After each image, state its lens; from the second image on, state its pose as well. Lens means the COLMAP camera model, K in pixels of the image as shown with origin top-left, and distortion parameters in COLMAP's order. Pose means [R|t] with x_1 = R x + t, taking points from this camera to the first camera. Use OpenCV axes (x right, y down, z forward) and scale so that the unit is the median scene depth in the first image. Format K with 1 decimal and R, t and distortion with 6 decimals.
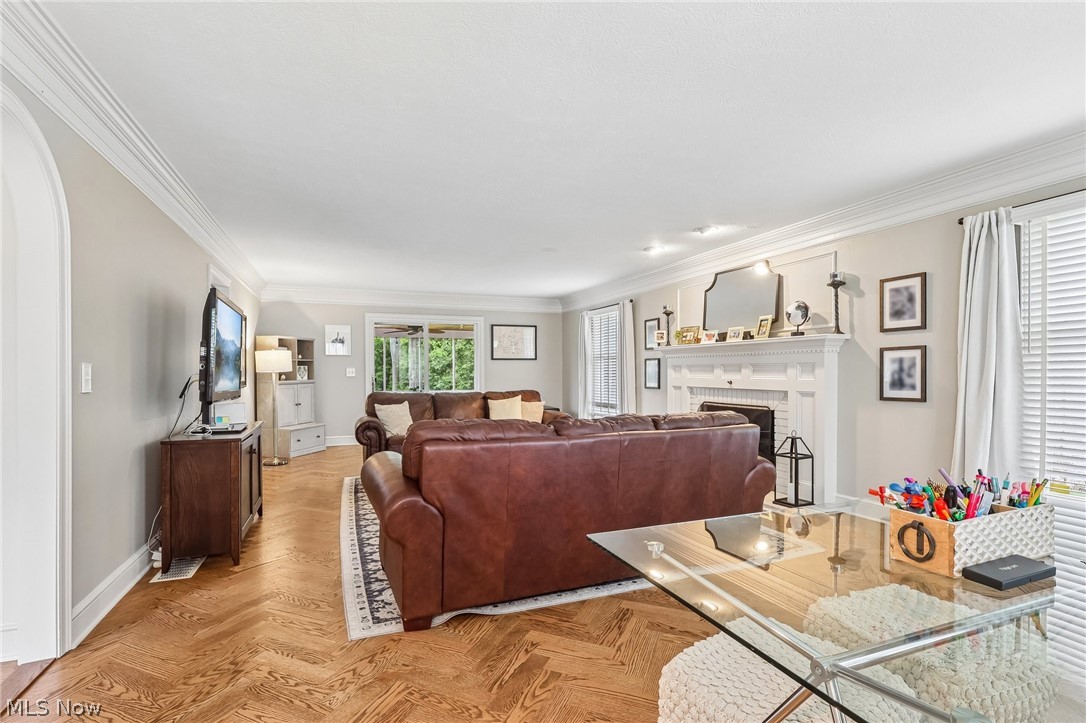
lens RADIAL K [[511.8, 0, 554.9], [0, 511.8, 381.4], [0, 0, 1]] dist [0.003867, 0.001134]
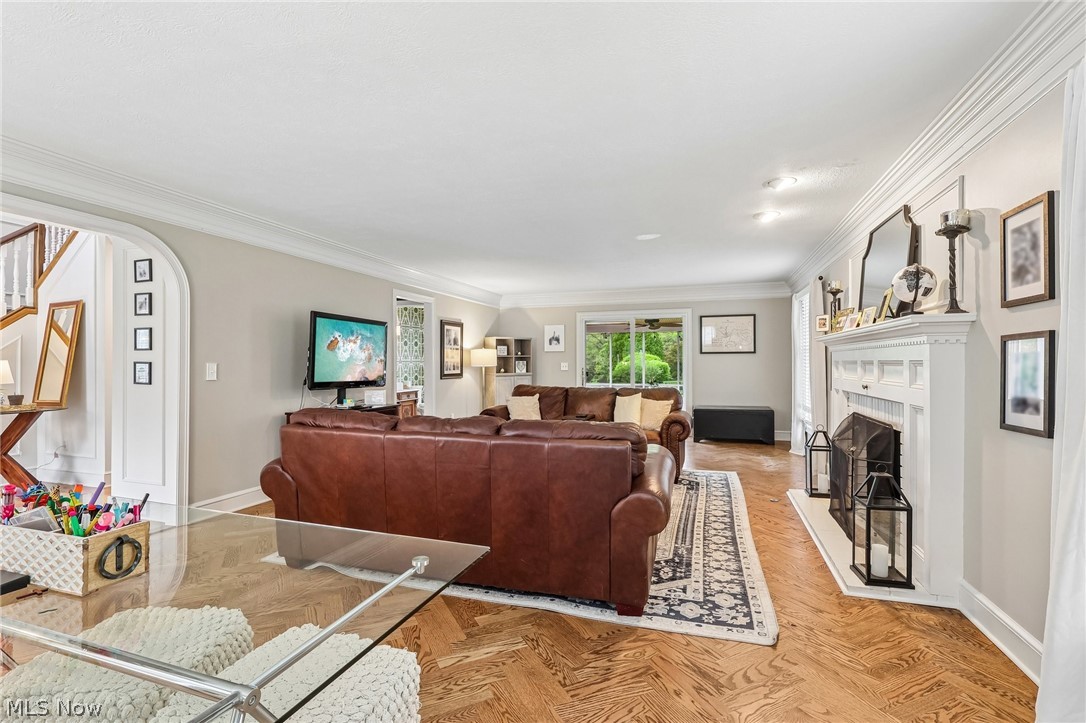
lens RADIAL K [[511.8, 0, 542.6], [0, 511.8, 361.8], [0, 0, 1]] dist [0.003867, 0.001134]
pose [[0.752520, 0.003058, -0.658563, 0.659762], [-0.017164, 0.999741, -0.014971, -0.020429], [0.658346, 0.022569, 0.752377, 0.258038]]
